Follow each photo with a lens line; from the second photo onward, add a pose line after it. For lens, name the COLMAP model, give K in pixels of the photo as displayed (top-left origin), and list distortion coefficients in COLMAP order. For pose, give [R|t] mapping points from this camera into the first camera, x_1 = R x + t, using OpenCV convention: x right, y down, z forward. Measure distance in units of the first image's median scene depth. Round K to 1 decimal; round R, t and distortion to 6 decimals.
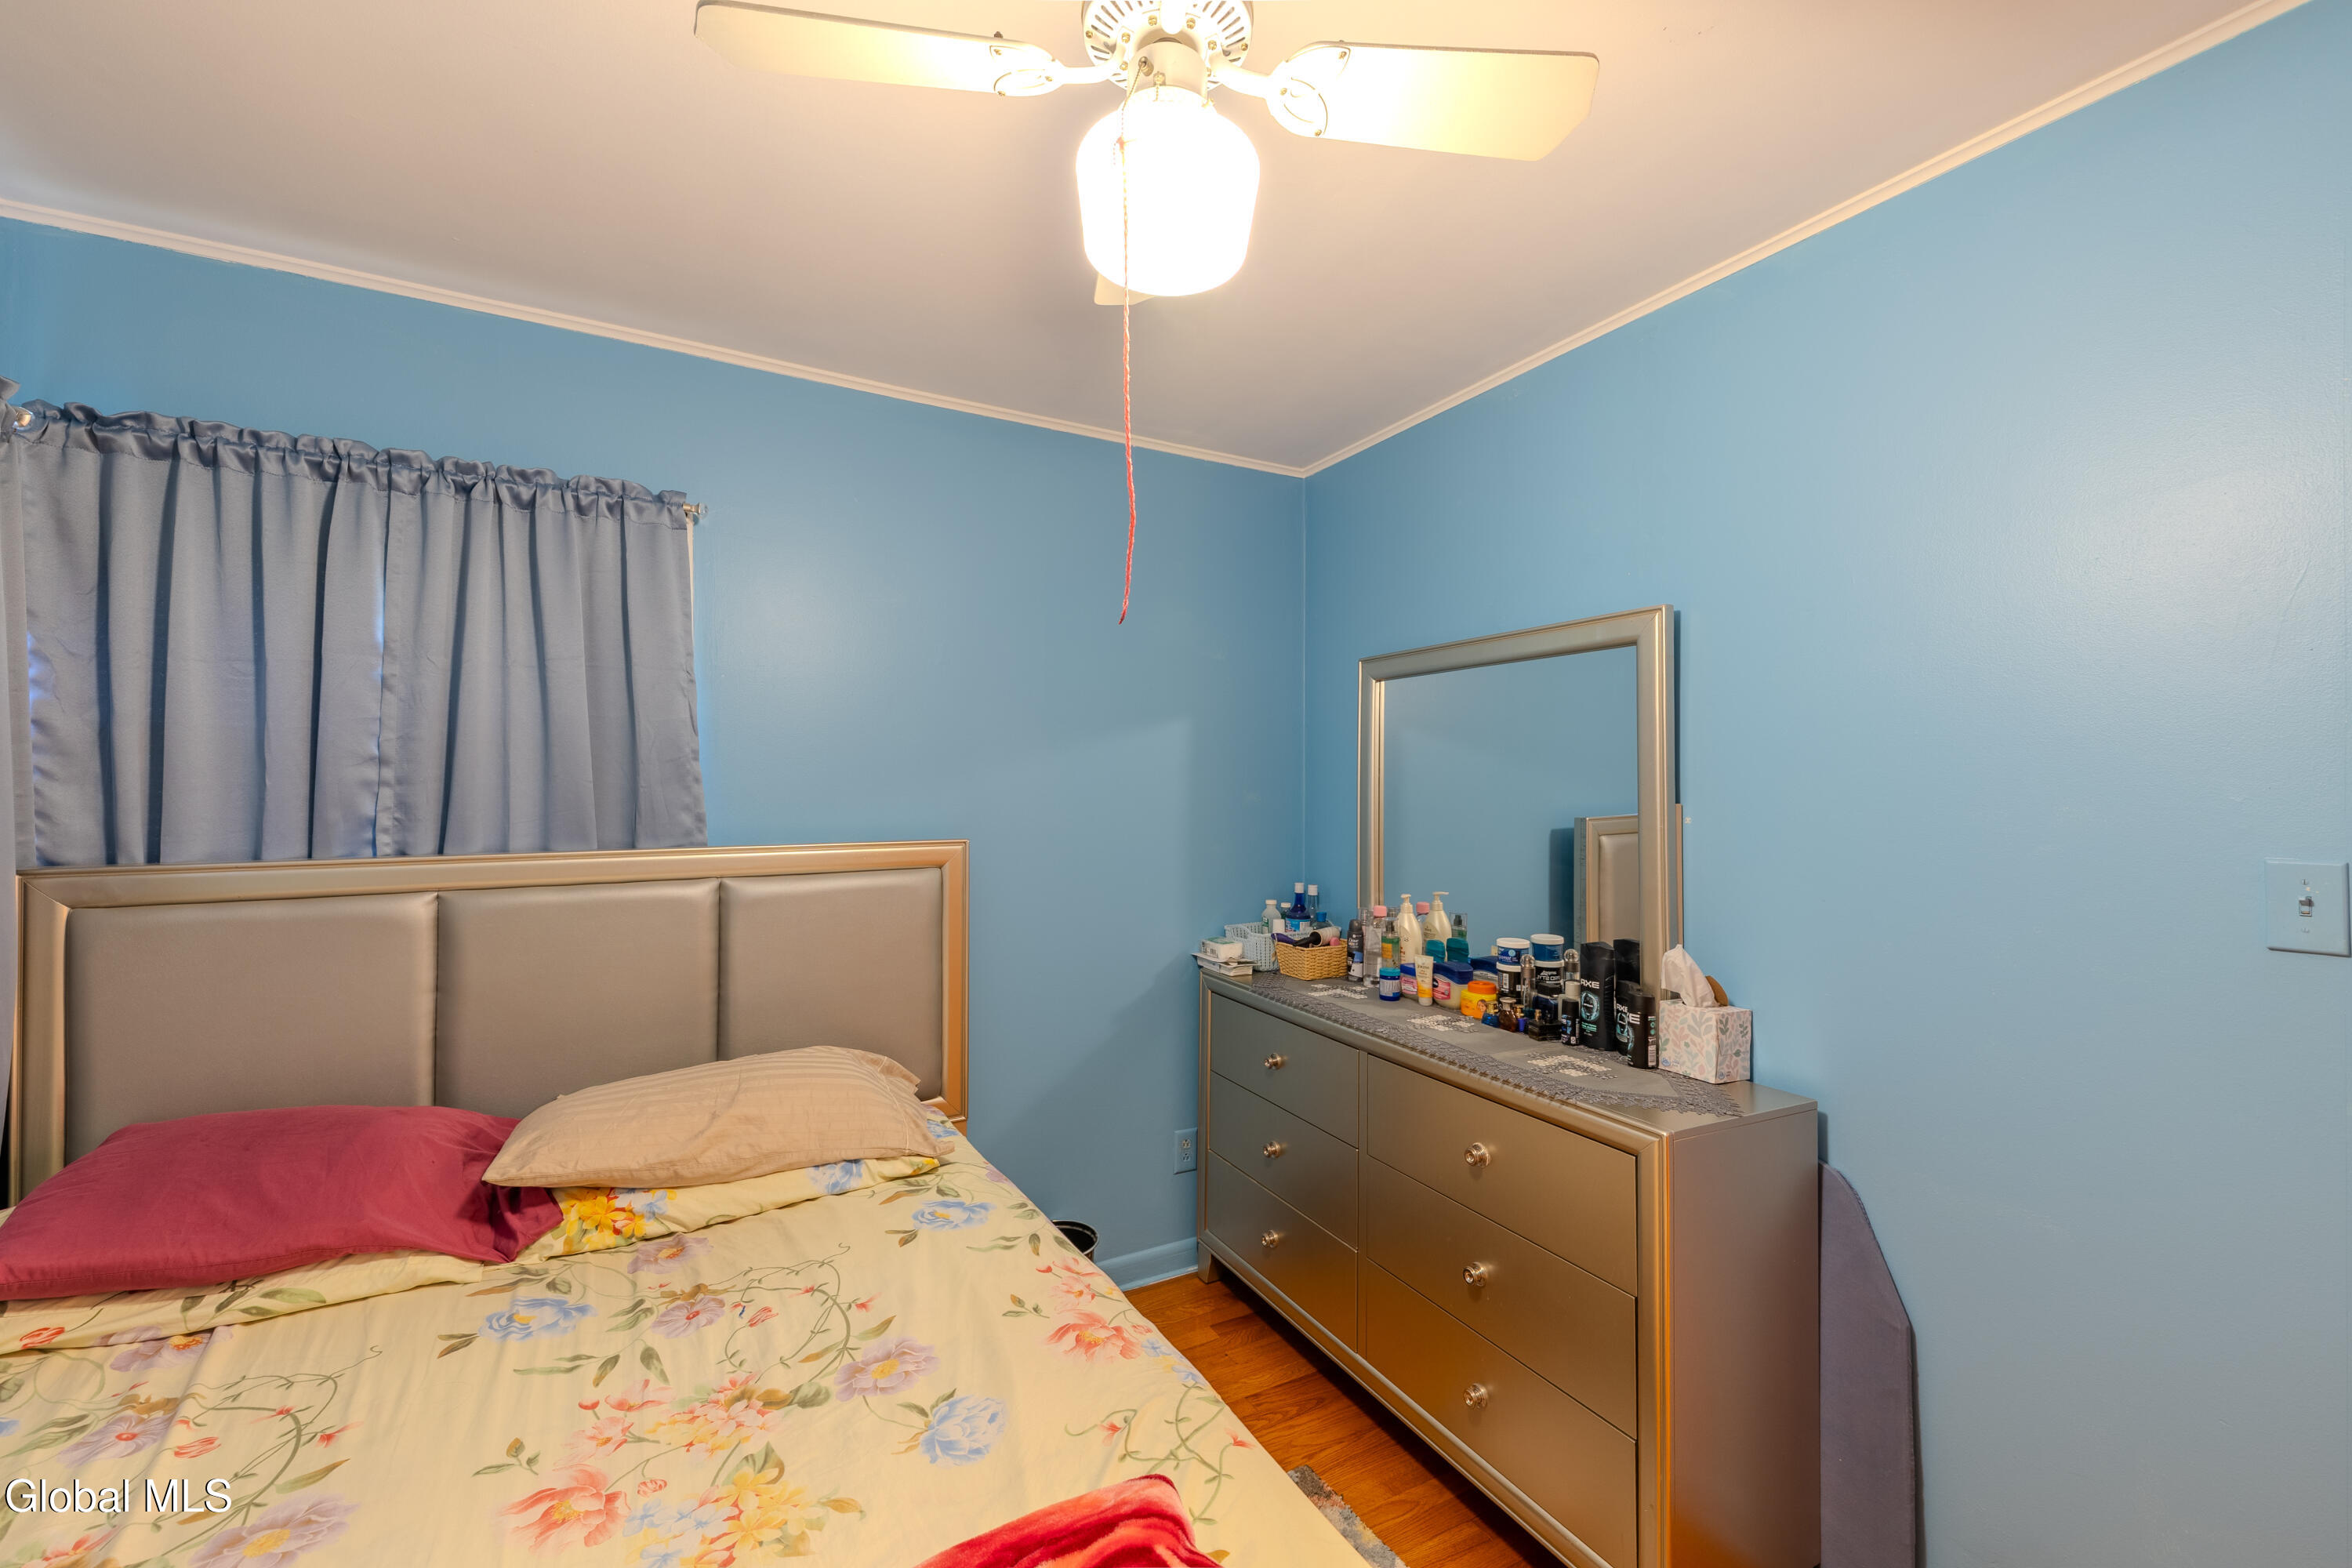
lens RADIAL K [[952.7, 0, 1171.2], [0, 952.7, 777.1], [0, 0, 1]] dist [0.058086, -0.021817]
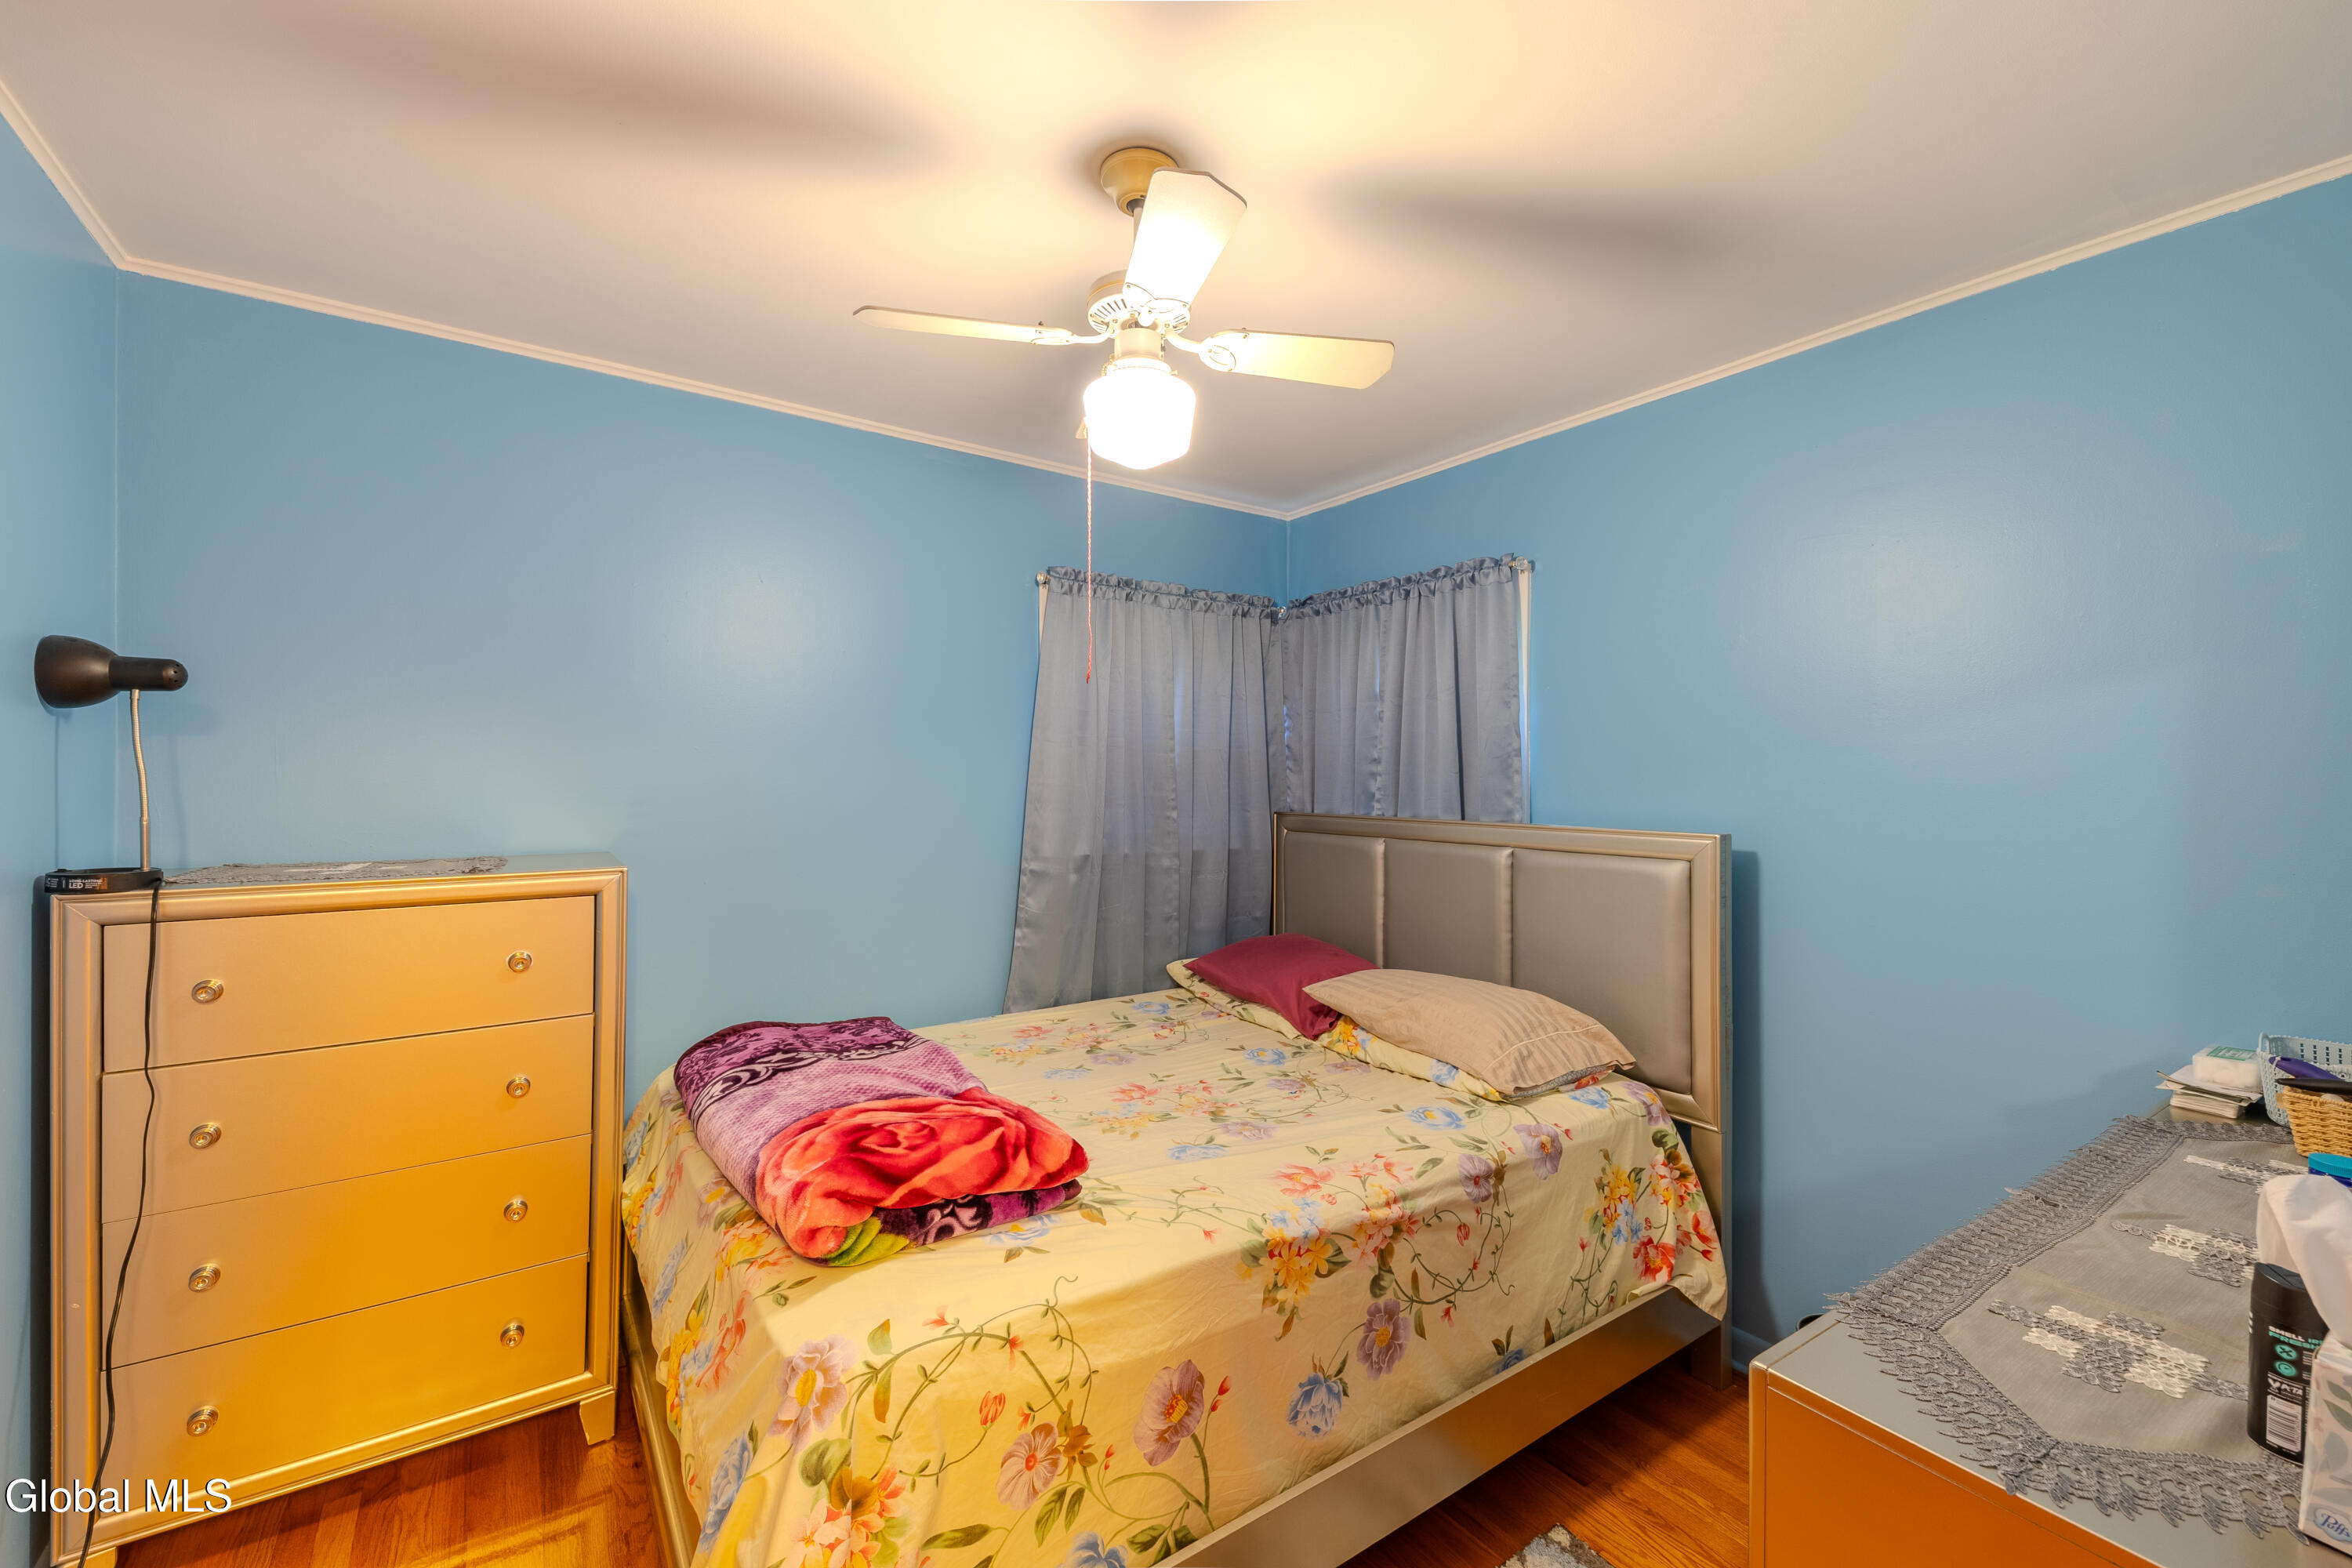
lens RADIAL K [[952.7, 0, 1171.2], [0, 952.7, 777.1], [0, 0, 1]] dist [0.058086, -0.021817]
pose [[0.094311, 0.002034, -0.995541, 1.018652], [0.004005, 0.999989, 0.002422, 0.007342], [0.995535, -0.004215, 0.094301, 0.564496]]
